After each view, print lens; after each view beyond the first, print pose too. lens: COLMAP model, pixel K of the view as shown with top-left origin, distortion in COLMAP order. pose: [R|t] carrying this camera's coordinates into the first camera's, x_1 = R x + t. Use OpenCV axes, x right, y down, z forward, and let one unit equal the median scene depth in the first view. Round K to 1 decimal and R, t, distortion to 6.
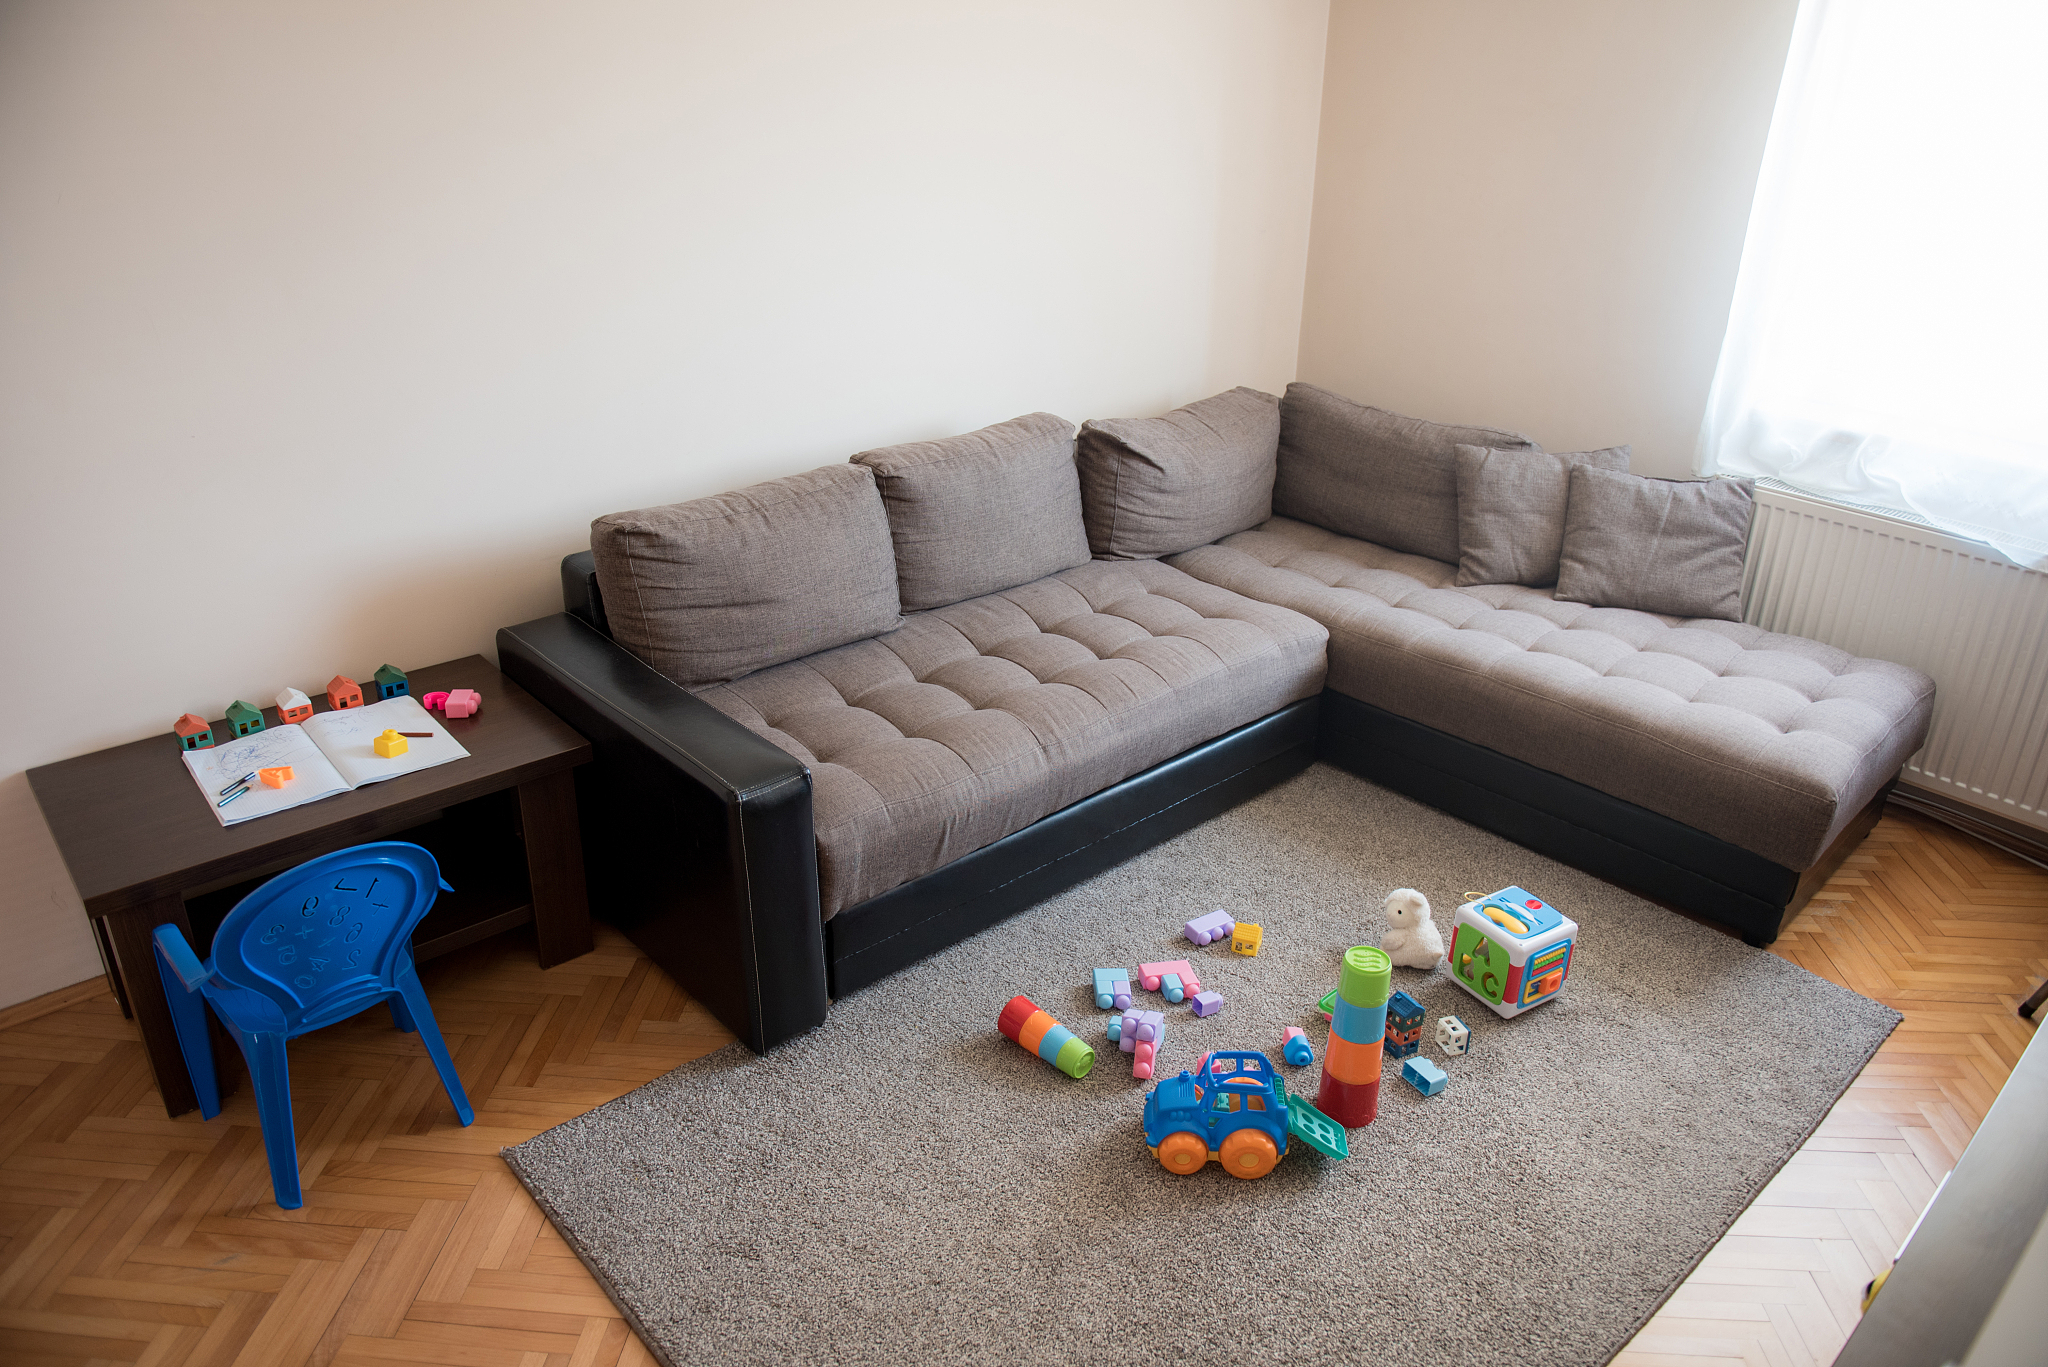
lens RADIAL K [[1396.9, 0, 1024.0], [0, 1396.9, 683.5], [0, 0, 1]] dist [-0.042695, -0.005263]
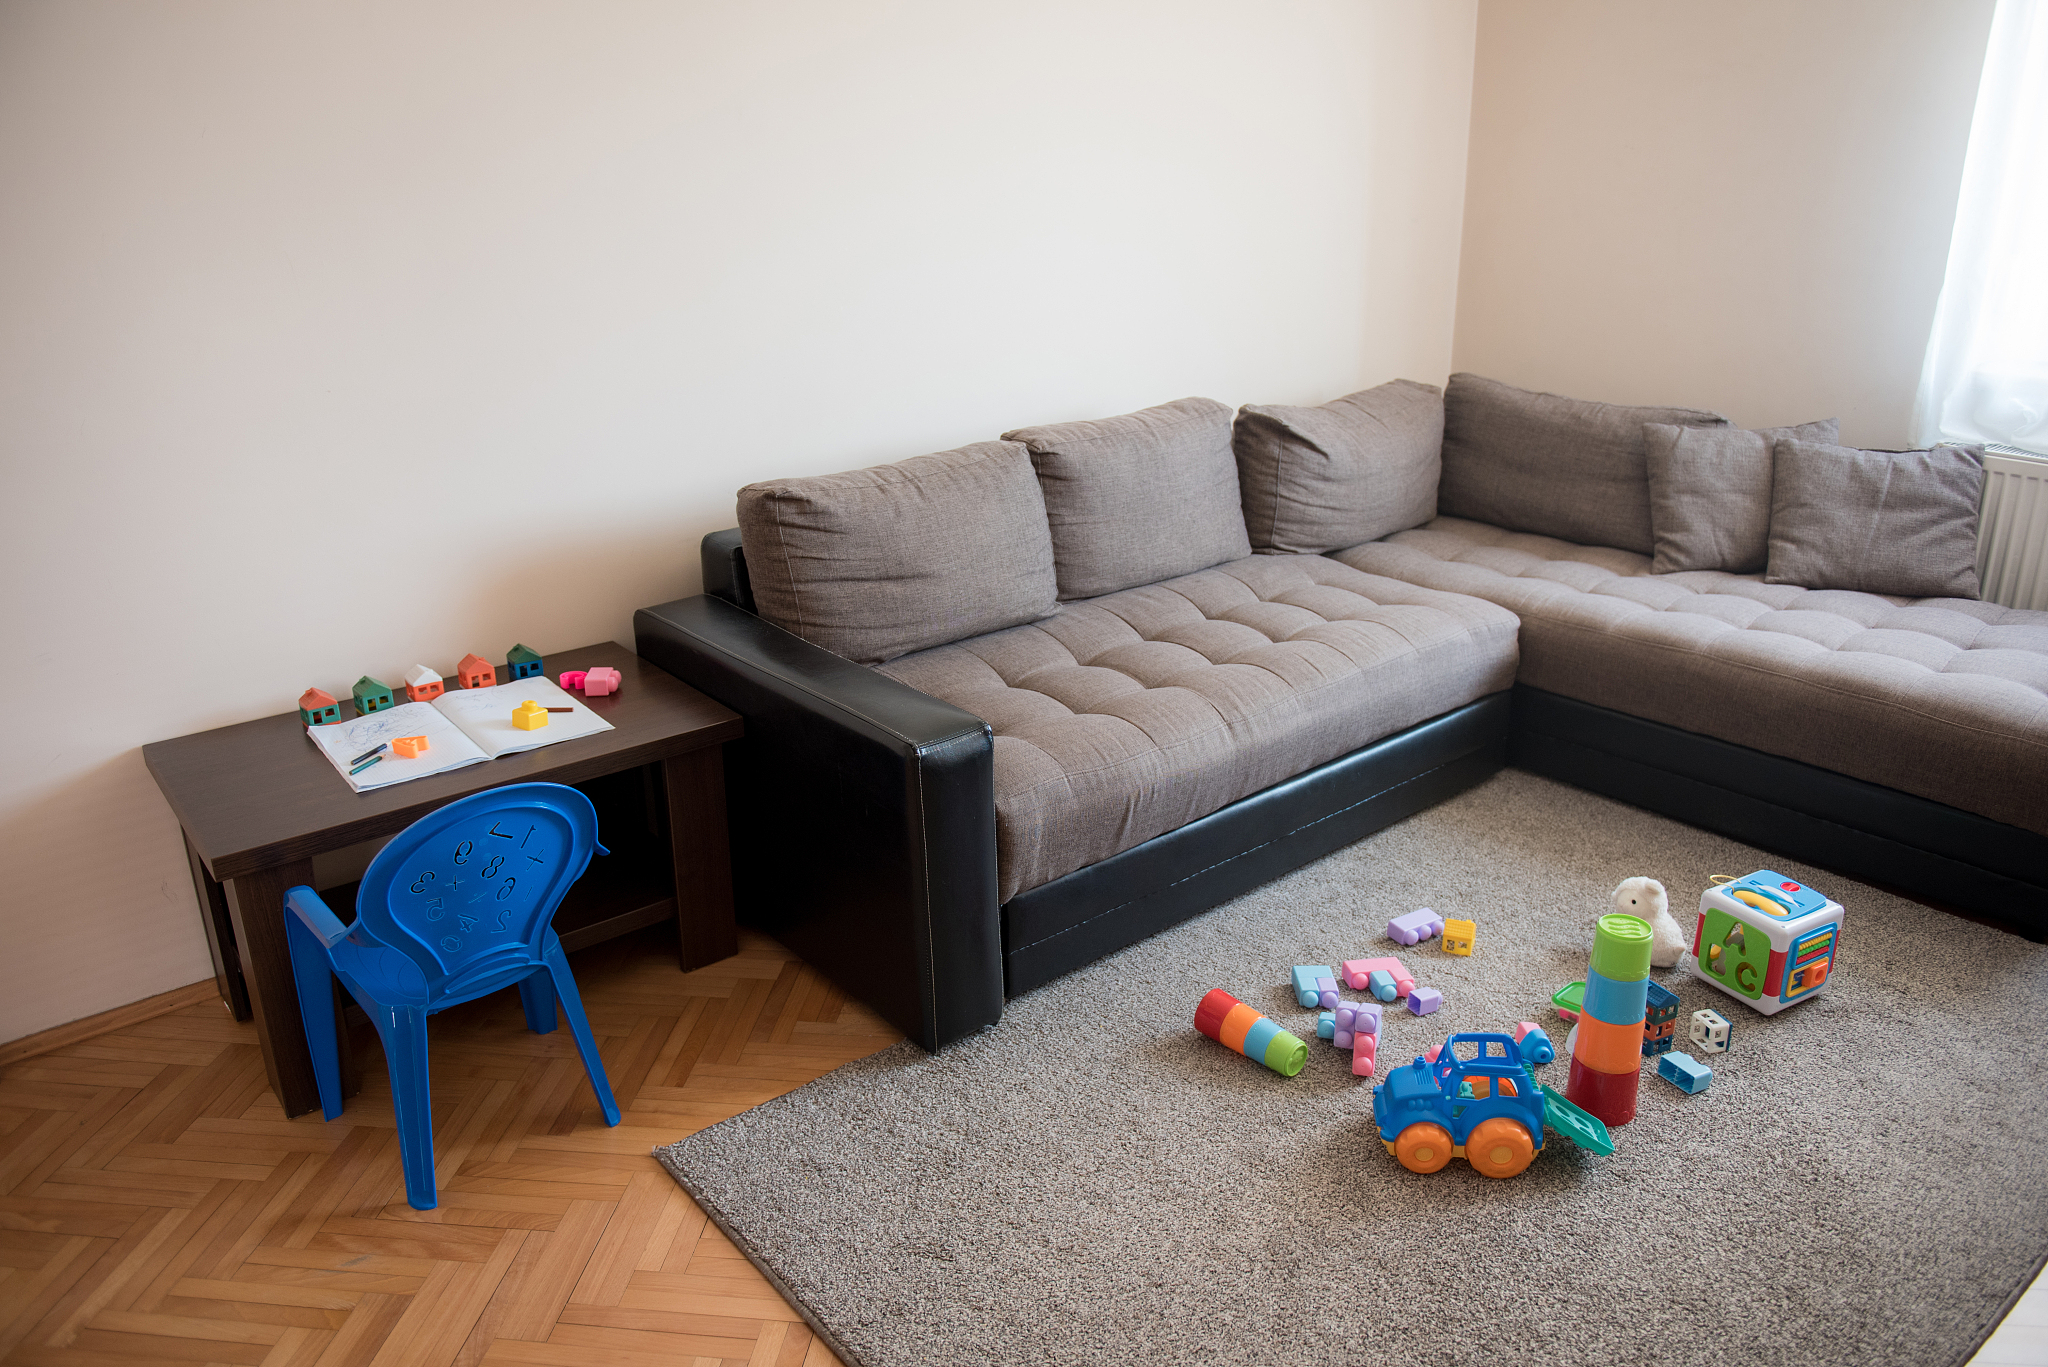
lens RADIAL K [[1468.7, 0, 1024.0], [0, 1468.7, 683.5], [0, 0, 1]] dist [-0.040399, 0.000624]
pose [[0.998599, -0.015677, -0.050535, -0.077289], [0.011564, 0.996673, -0.080684, 0.104150], [0.051632, 0.079986, 0.995458, 0.041213]]
